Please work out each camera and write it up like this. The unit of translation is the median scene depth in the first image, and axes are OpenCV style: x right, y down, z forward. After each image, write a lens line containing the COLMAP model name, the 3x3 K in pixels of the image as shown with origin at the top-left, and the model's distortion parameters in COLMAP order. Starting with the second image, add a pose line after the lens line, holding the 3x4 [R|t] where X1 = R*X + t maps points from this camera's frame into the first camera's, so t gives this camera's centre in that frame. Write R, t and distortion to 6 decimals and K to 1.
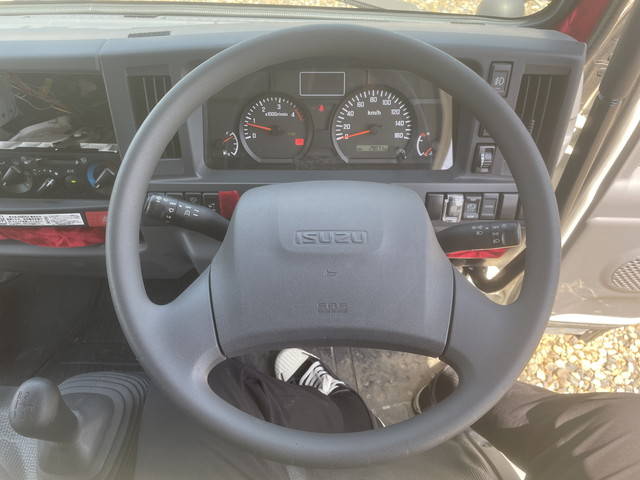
lens RADIAL K [[489.4, 0, 316.4], [0, 489.4, 241.6], [0, 0, 1]] dist [0.064328, -0.079594]
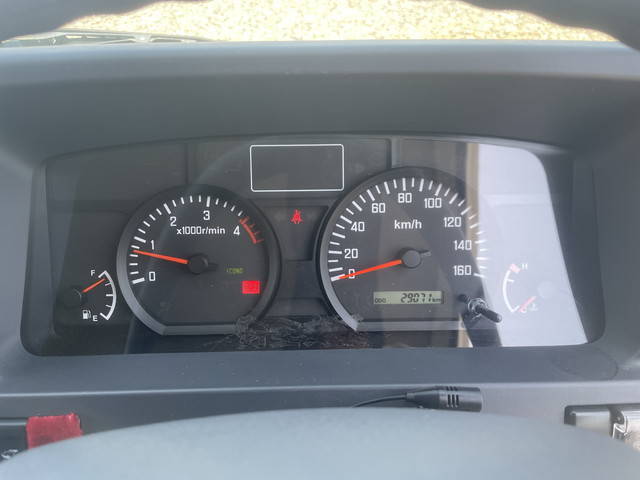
lens RADIAL K [[489.4, 0, 317.7], [0, 489.4, 237.1], [0, 0, 1]] dist [0.064328, -0.079594]
pose [[0.999700, -0.017359, 0.017285, 0.022113], [0.021985, 0.946991, -0.320507, -0.100460], [-0.010805, 0.320791, 0.947088, 0.556565]]
